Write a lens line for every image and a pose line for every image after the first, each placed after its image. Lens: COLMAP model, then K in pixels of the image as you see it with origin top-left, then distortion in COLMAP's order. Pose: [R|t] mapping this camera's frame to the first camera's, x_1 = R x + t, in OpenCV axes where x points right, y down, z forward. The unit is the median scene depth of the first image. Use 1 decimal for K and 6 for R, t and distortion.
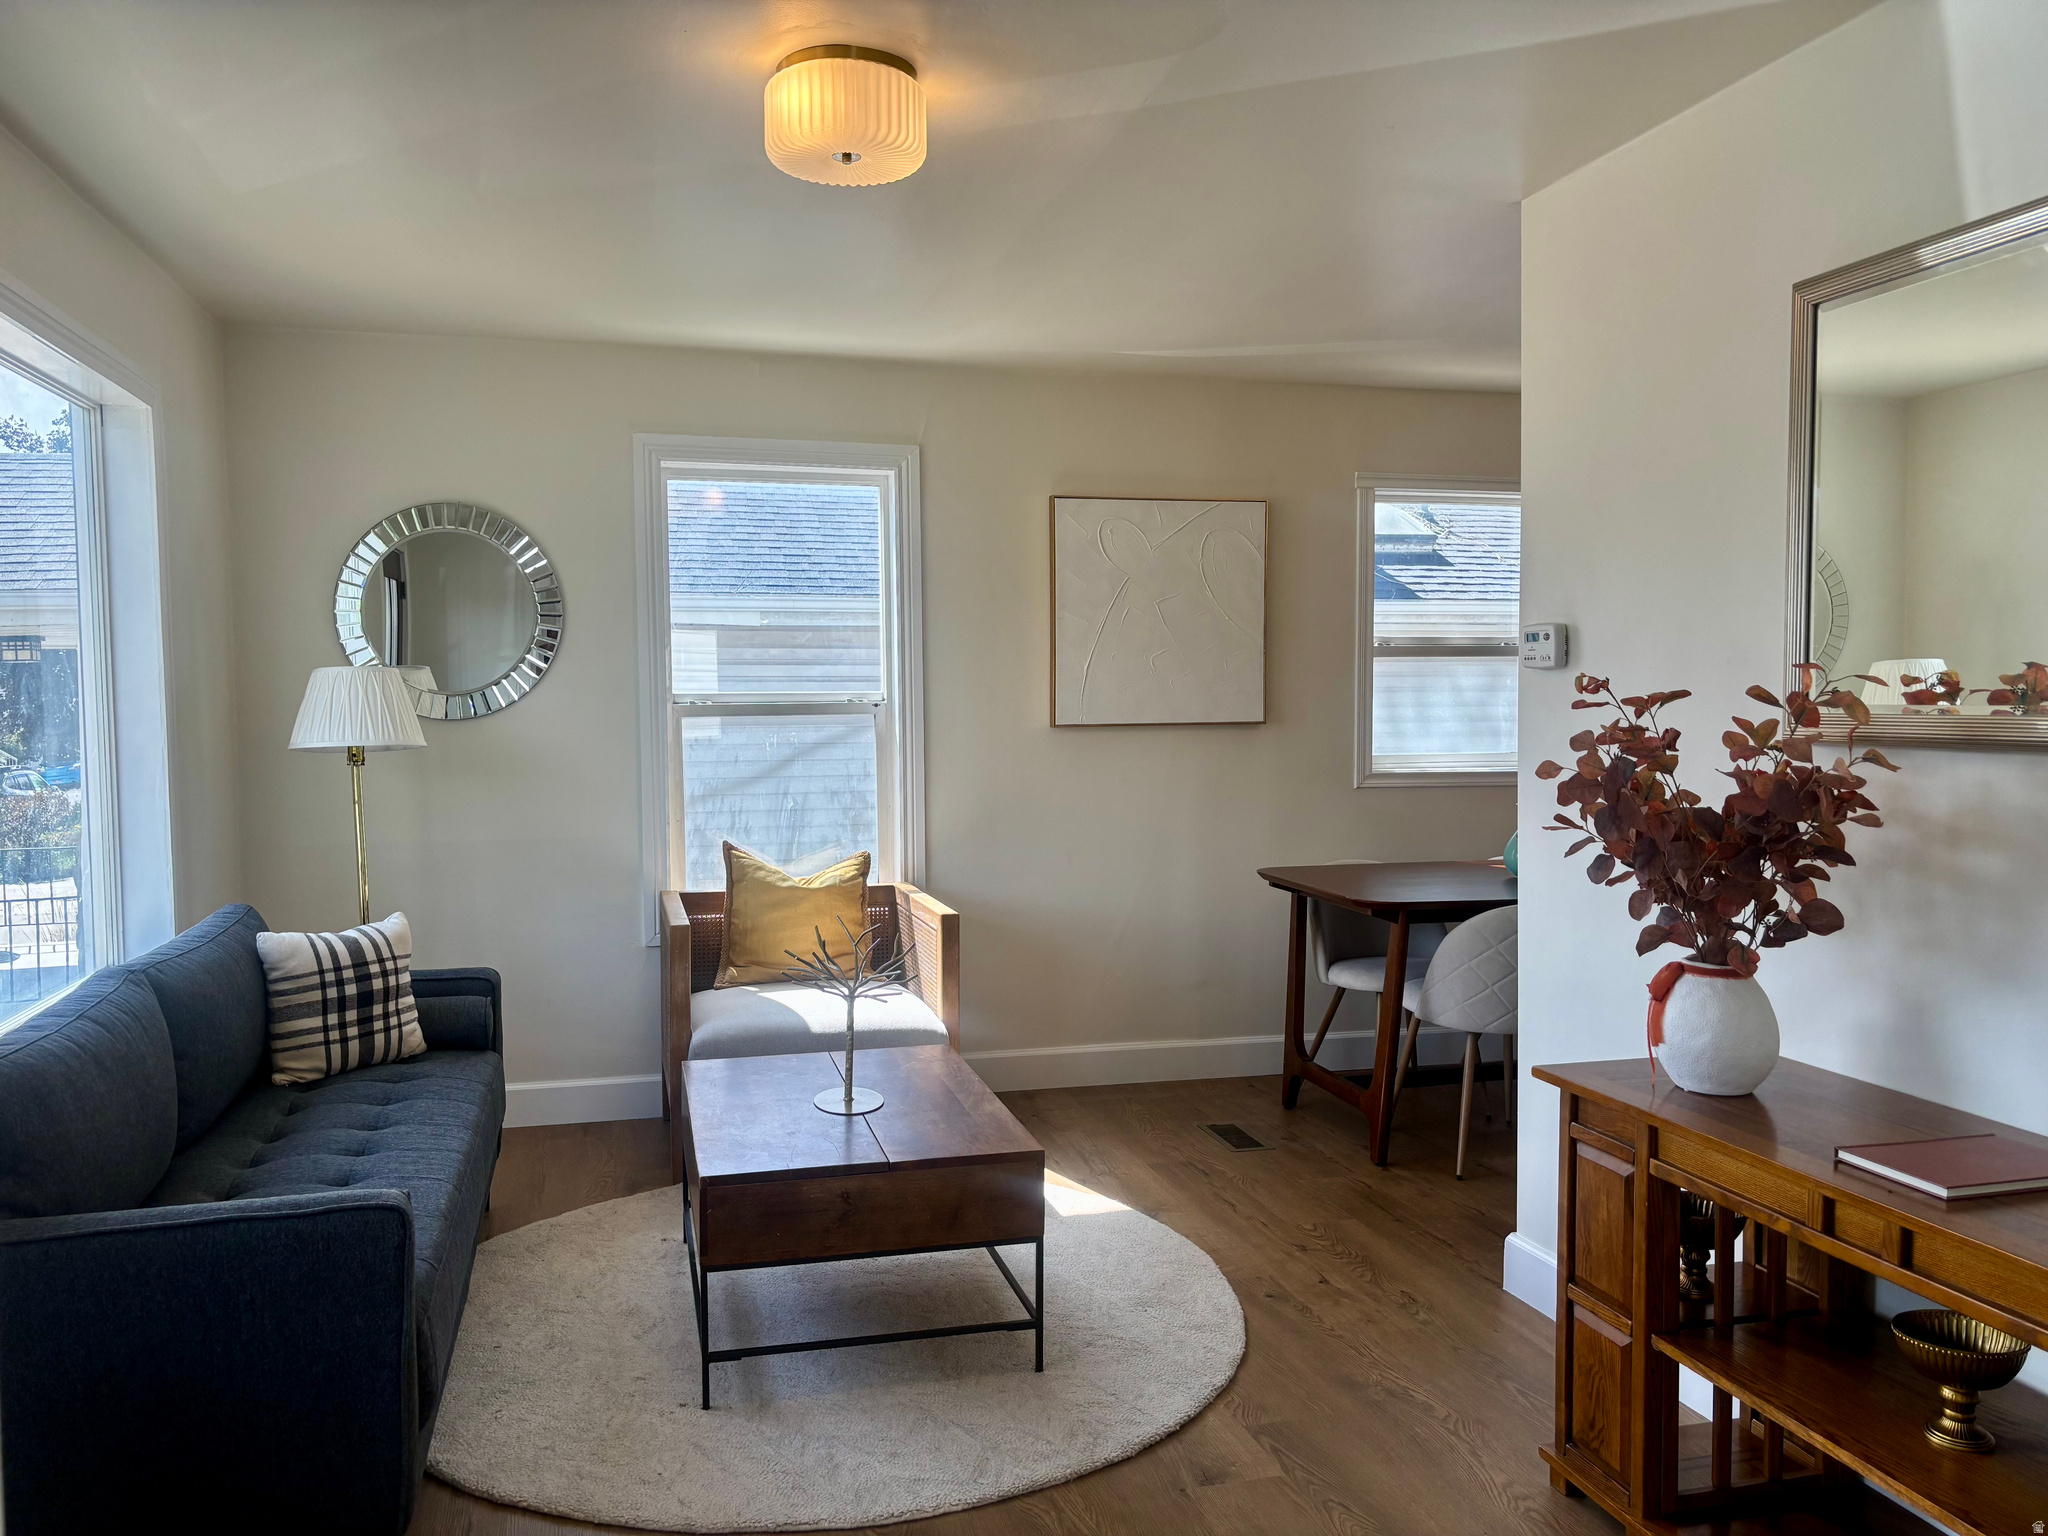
lens RADIAL K [[1564.2, 0, 1011.6], [0, 1564.2, 774.9], [0, 0, 1]] dist [0.039602, -0.004204]
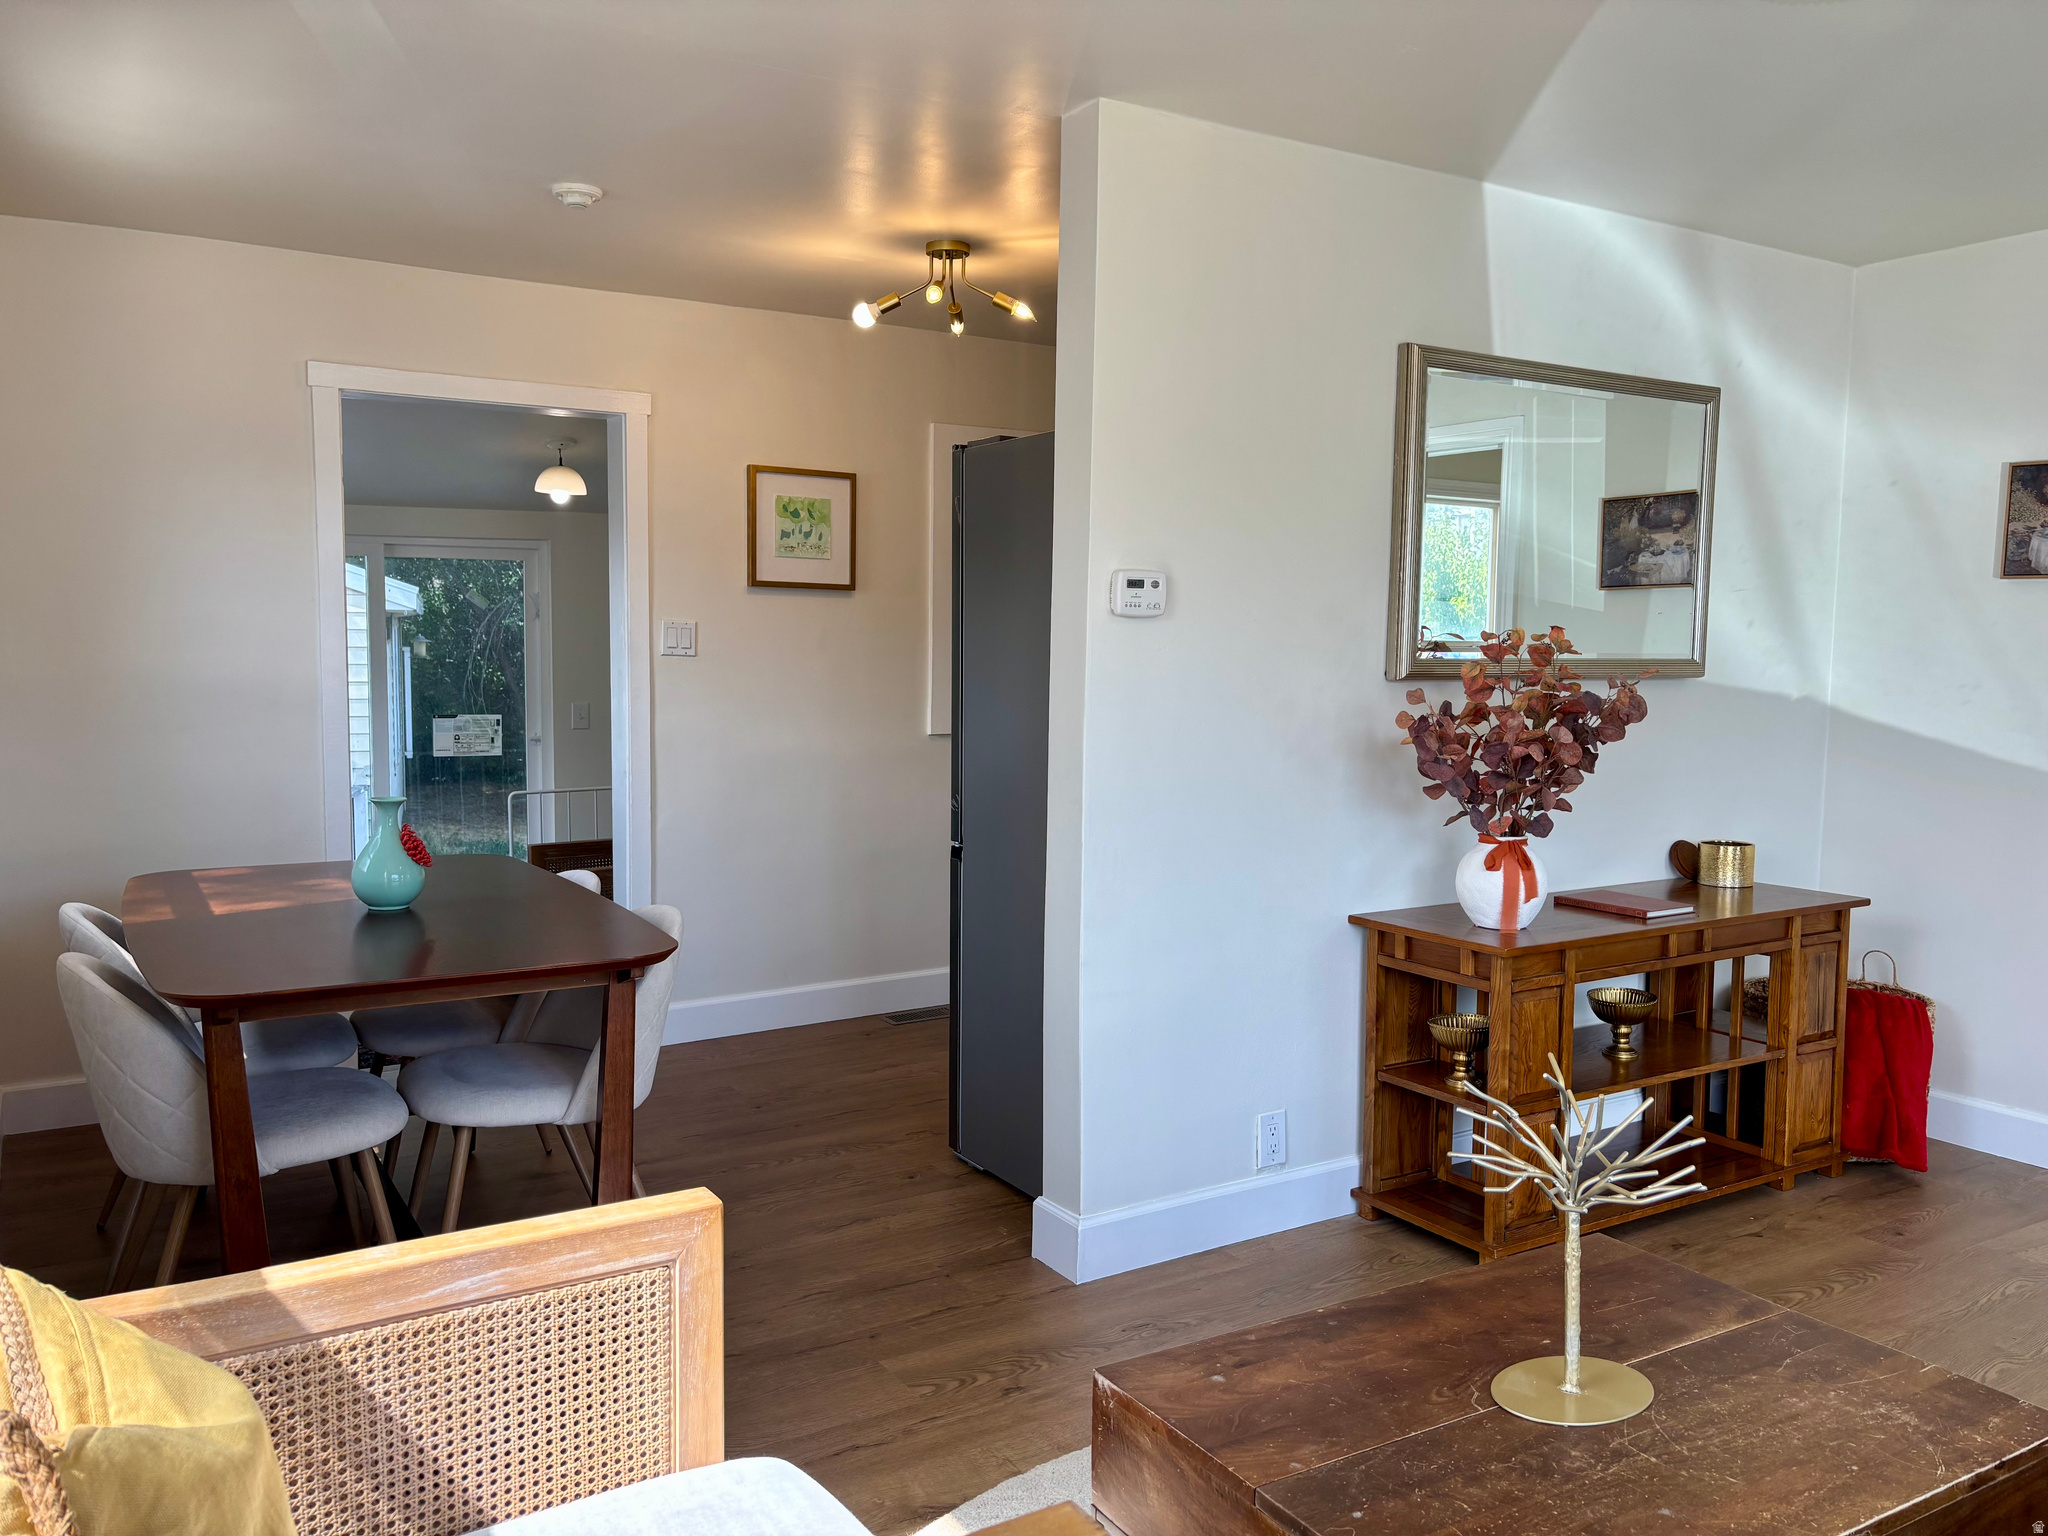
lens RADIAL K [[1577.0, 0, 1021.4], [0, 1577.0, 747.5], [0, 0, 1]] dist [0.043807, -0.001153]
pose [[-0.296720, -0.072350, 0.952220, -0.577749], [0.035702, 0.995588, 0.086771, -0.074439], [-0.954297, 0.059743, -0.292827, 1.363890]]
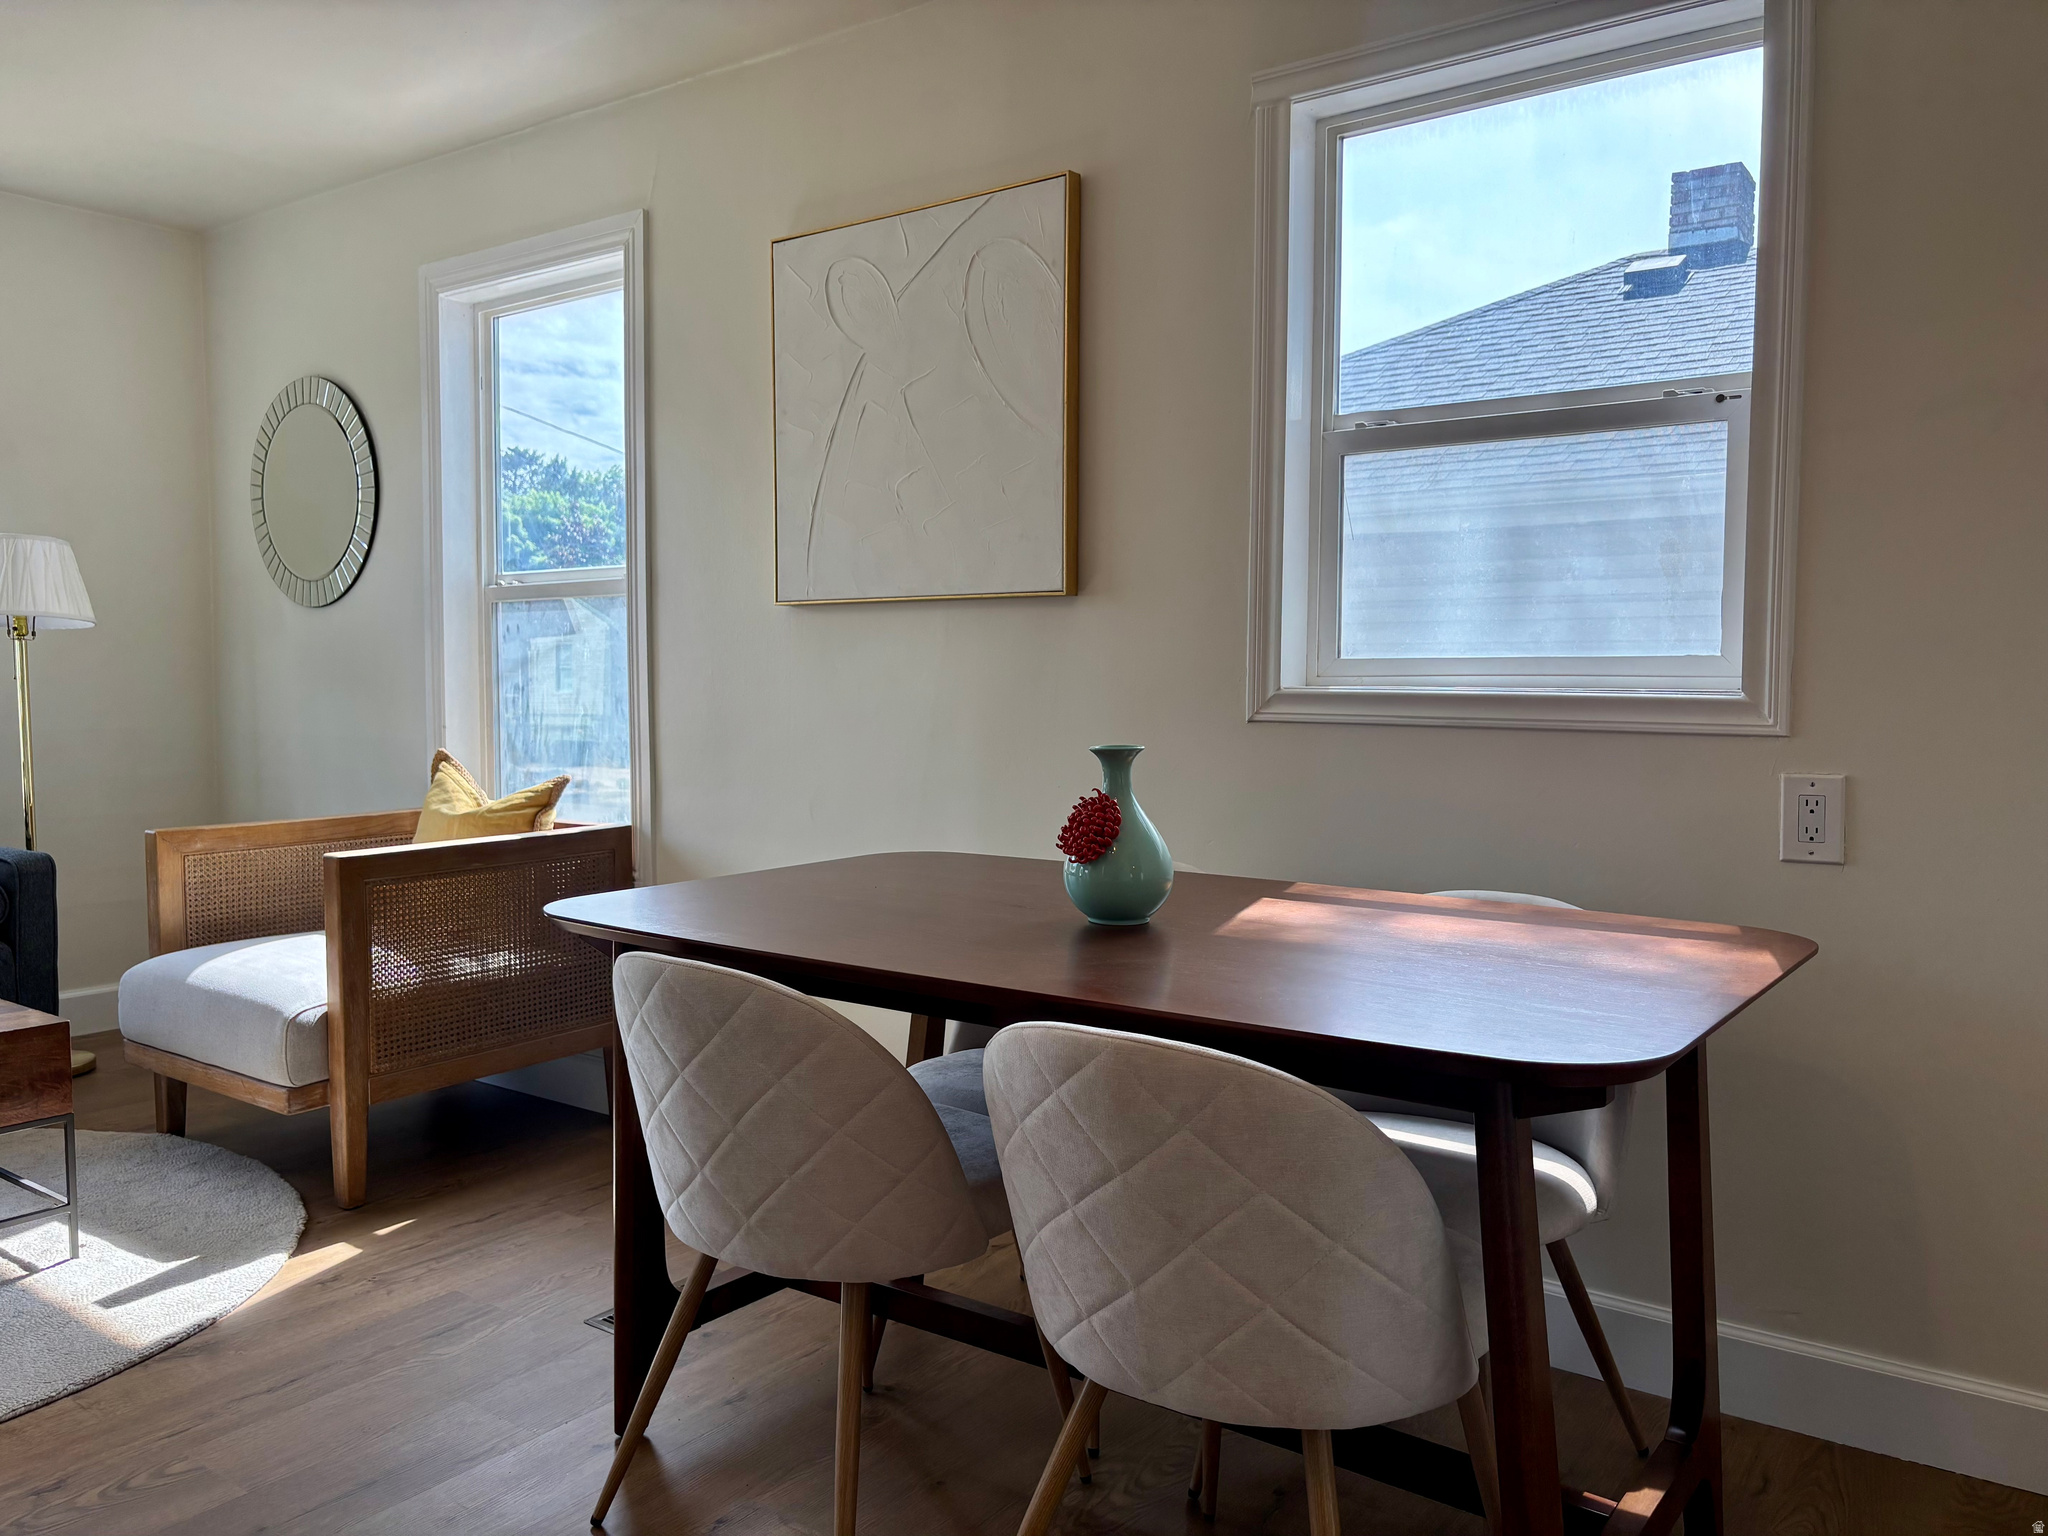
lens RADIAL K [[1564.2, 0, 1011.6], [0, 1564.2, 774.9], [0, 0, 1]] dist [0.039602, -0.004204]
pose [[0.627503, 0.056653, -0.776550, 0.927832], [-0.043200, 0.998346, 0.037925, 0.015407], [0.777415, 0.009749, 0.628913, 1.038171]]
